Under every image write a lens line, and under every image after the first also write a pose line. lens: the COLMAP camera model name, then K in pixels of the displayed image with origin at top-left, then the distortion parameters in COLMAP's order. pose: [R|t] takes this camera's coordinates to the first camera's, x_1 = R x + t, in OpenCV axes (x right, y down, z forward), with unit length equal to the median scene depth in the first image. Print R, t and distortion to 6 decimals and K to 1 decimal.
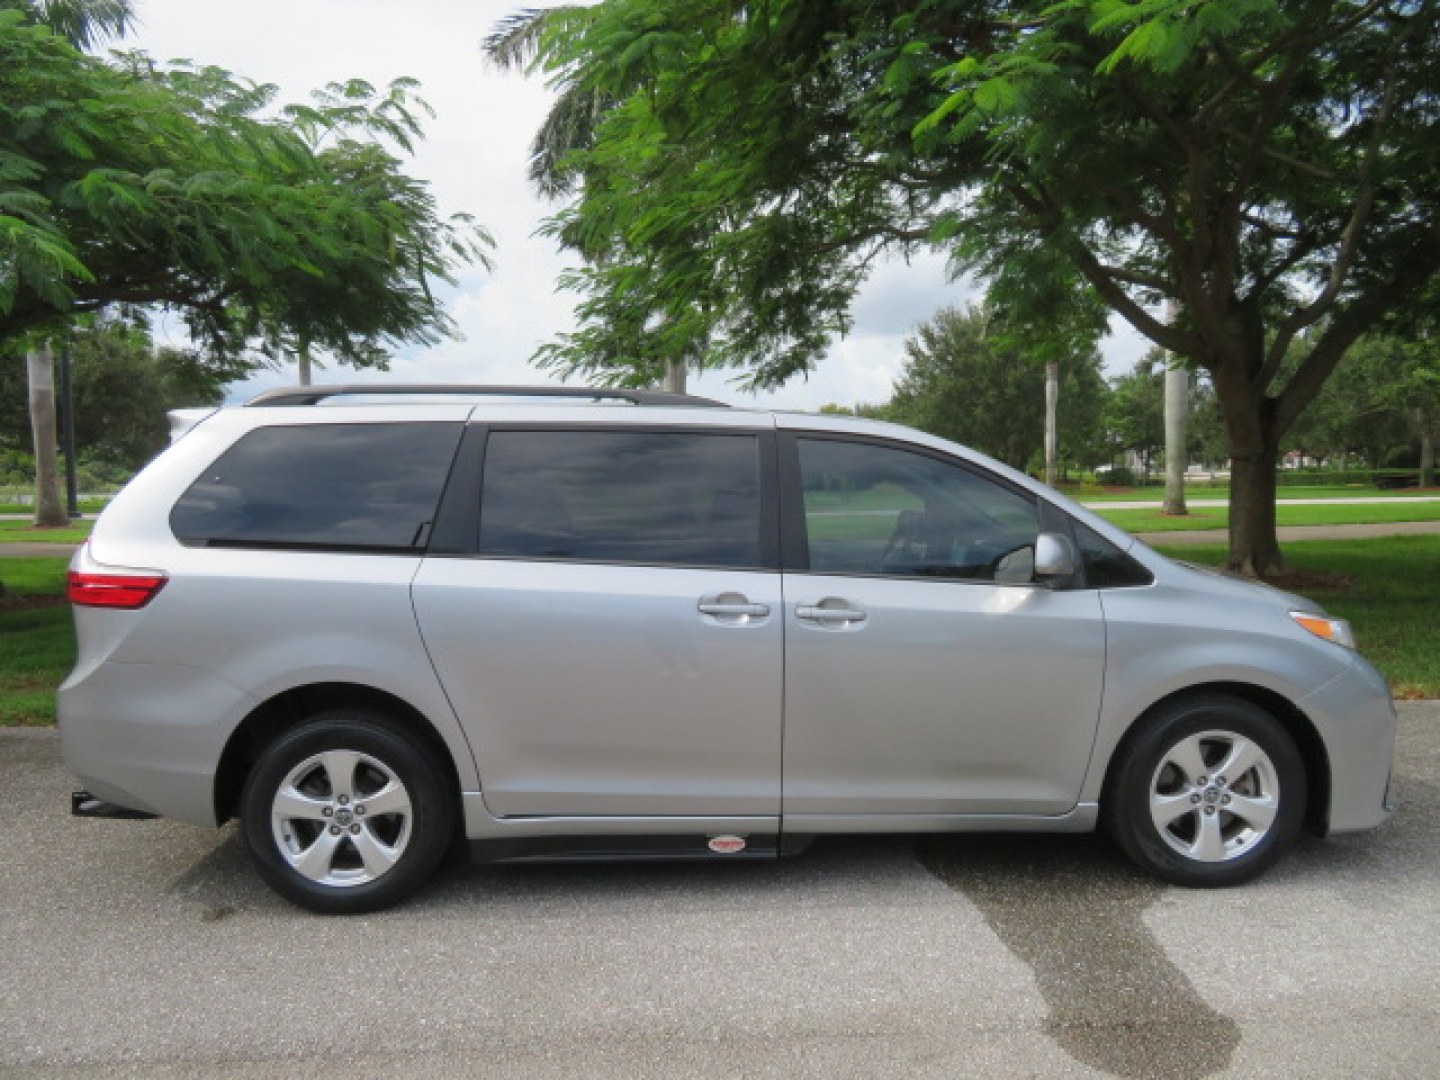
lens RADIAL K [[1032.7, 0, 722.2], [0, 1032.7, 535.9], [0, 0, 1]] dist [-0.010511, 0.004325]
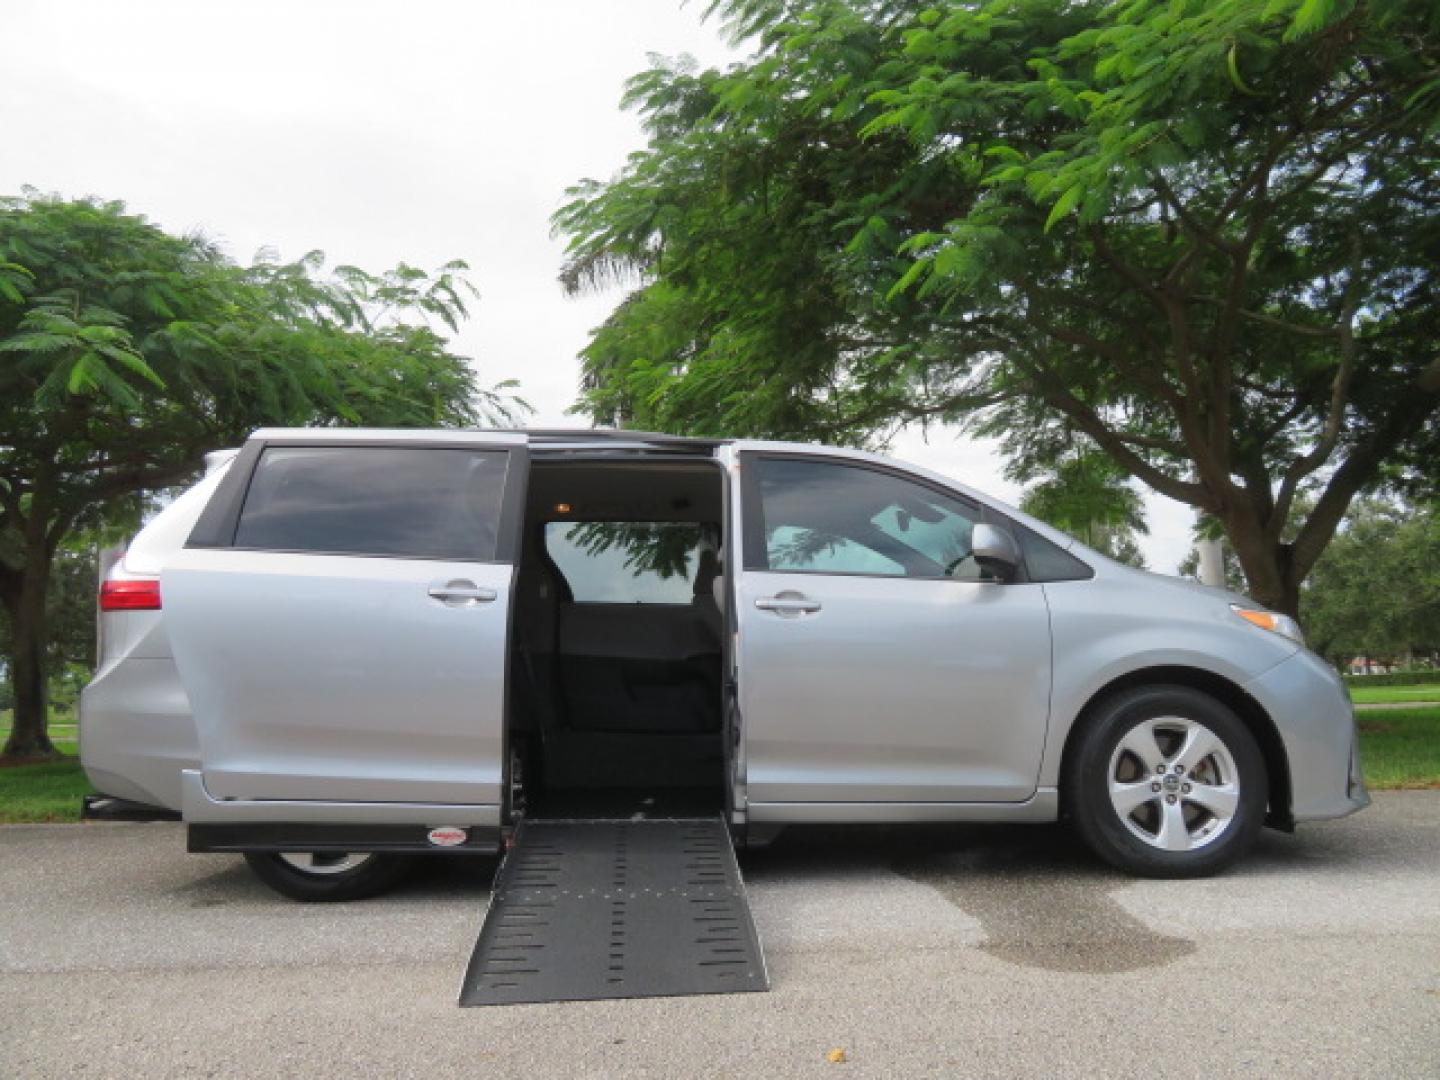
lens RADIAL K [[1032.7, 0, 722.2], [0, 1032.7, 535.9], [0, 0, 1]] dist [-0.010511, 0.004325]
pose [[0.998694, -0.023594, -0.045317, 0.083639], [0.013427, 0.977011, -0.212764, 0.222565], [0.049295, 0.211878, 0.976052, -0.065926]]
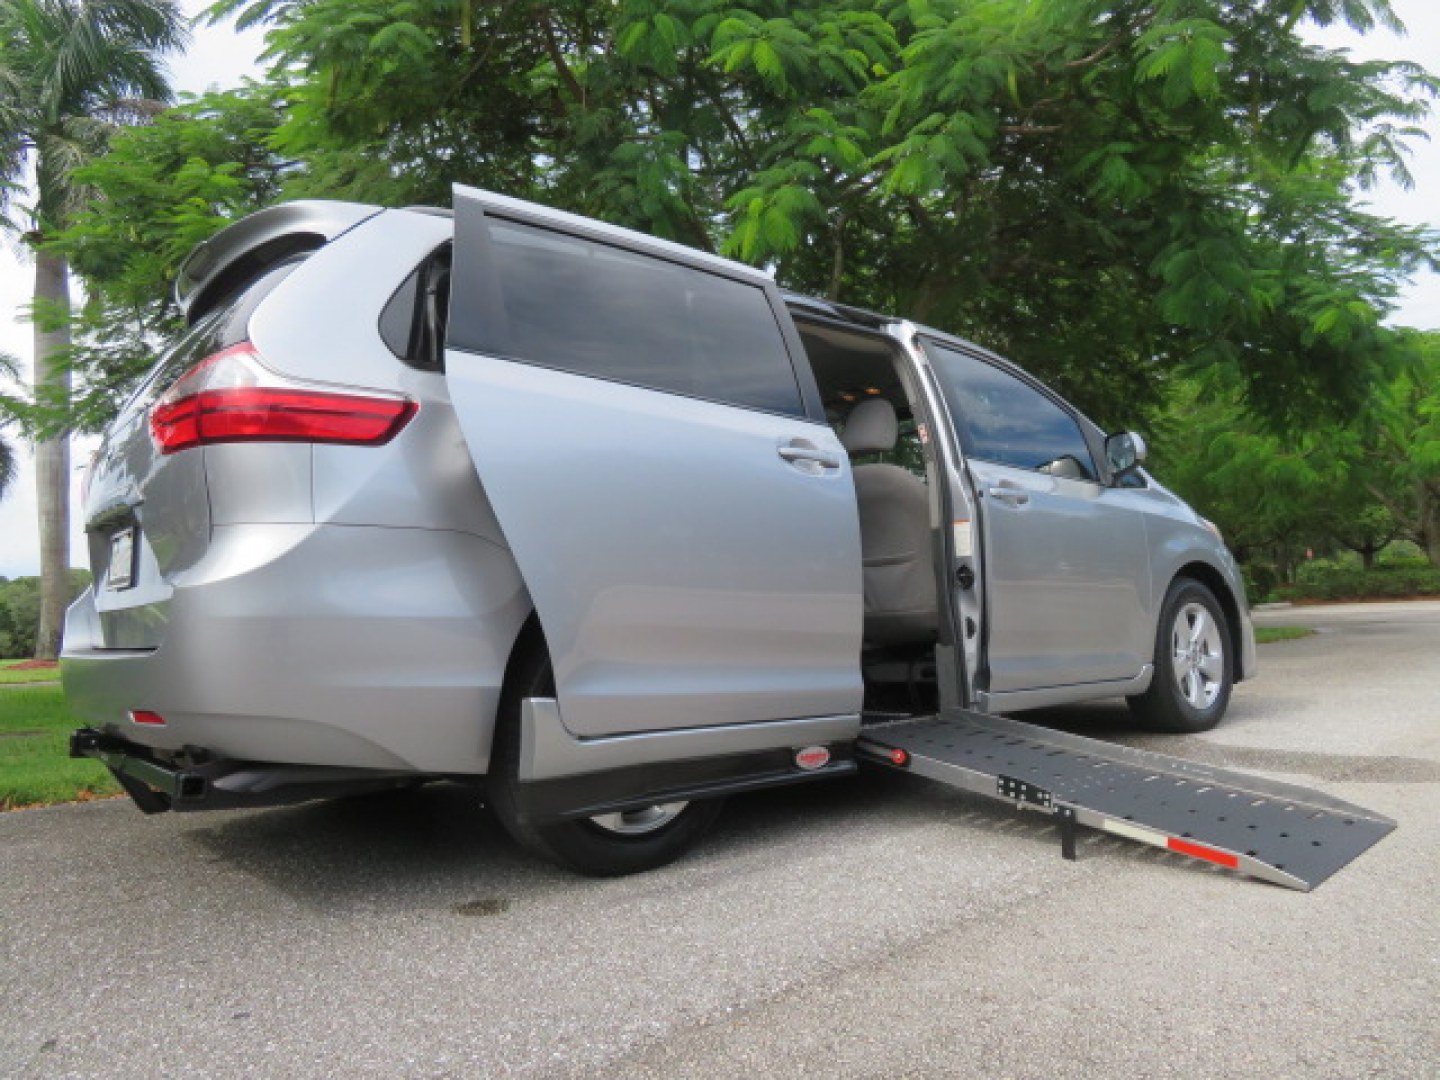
lens RADIAL K [[1030.0, 0, 725.8], [0, 1030.0, 541.9], [0, 0, 1]] dist [-0.001356, -0.001629]
pose [[0.798638, 0.002203, 0.601808, -0.733746], [0.087497, 0.988943, -0.119735, 0.215575], [-0.595418, 0.148281, 0.789614, 0.326529]]
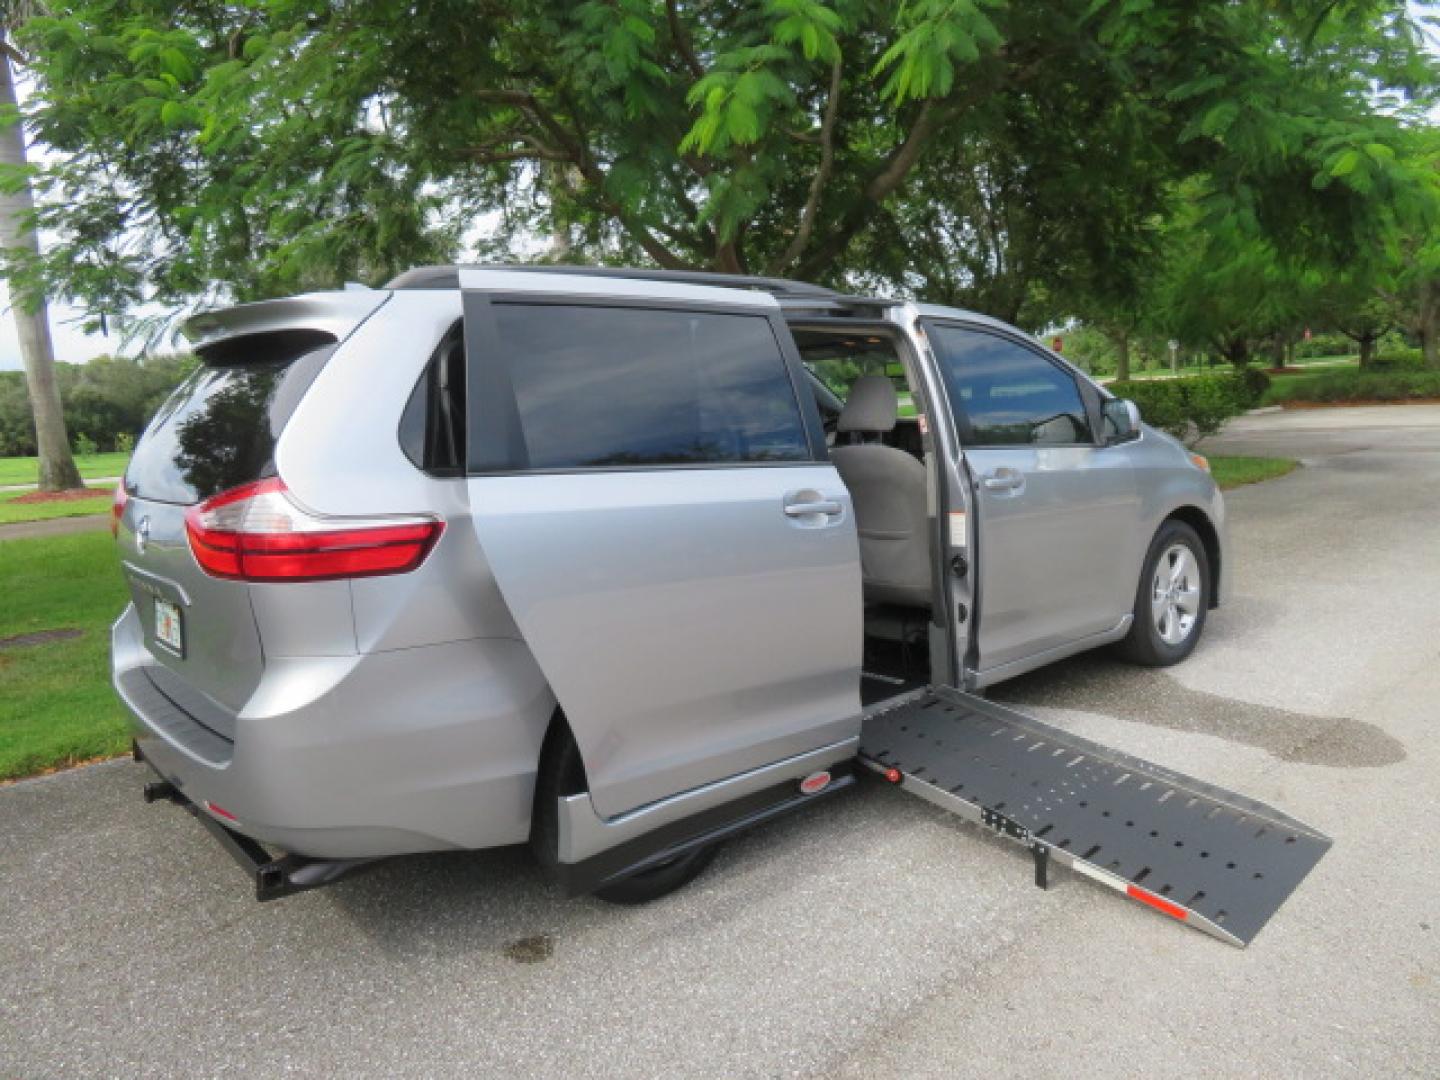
lens RADIAL K [[1028.2, 0, 726.5], [0, 1028.2, 539.4], [0, 0, 1]] dist [-0.005064, 0.002726]
pose [[0.793206, -0.133747, 0.594085, -0.755365], [0.100280, 0.990952, 0.089203, 0.007207], [-0.600640, -0.011181, 0.799441, 0.286283]]
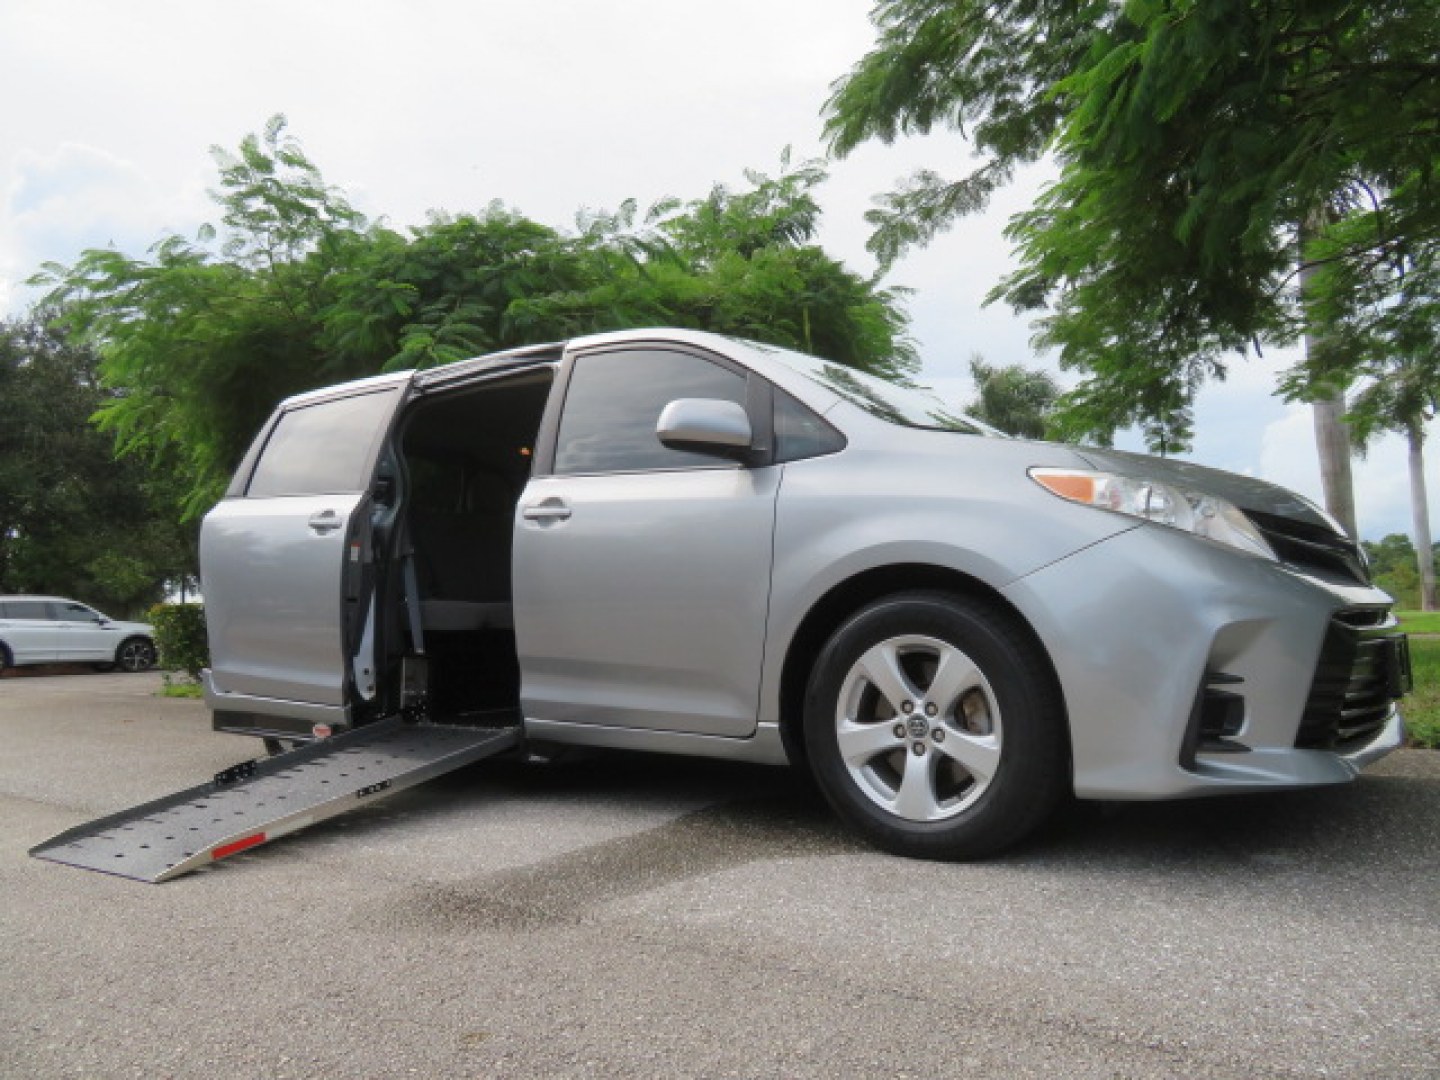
lens RADIAL K [[1028.2, 0, 726.5], [0, 1028.2, 539.4], [0, 0, 1]] dist [-0.005064, 0.002726]
pose [[0.753748, -0.067734, -0.653664, 0.854417], [-0.019147, 0.991988, -0.124871, 0.212337], [0.656885, 0.106637, 0.746412, 0.350052]]
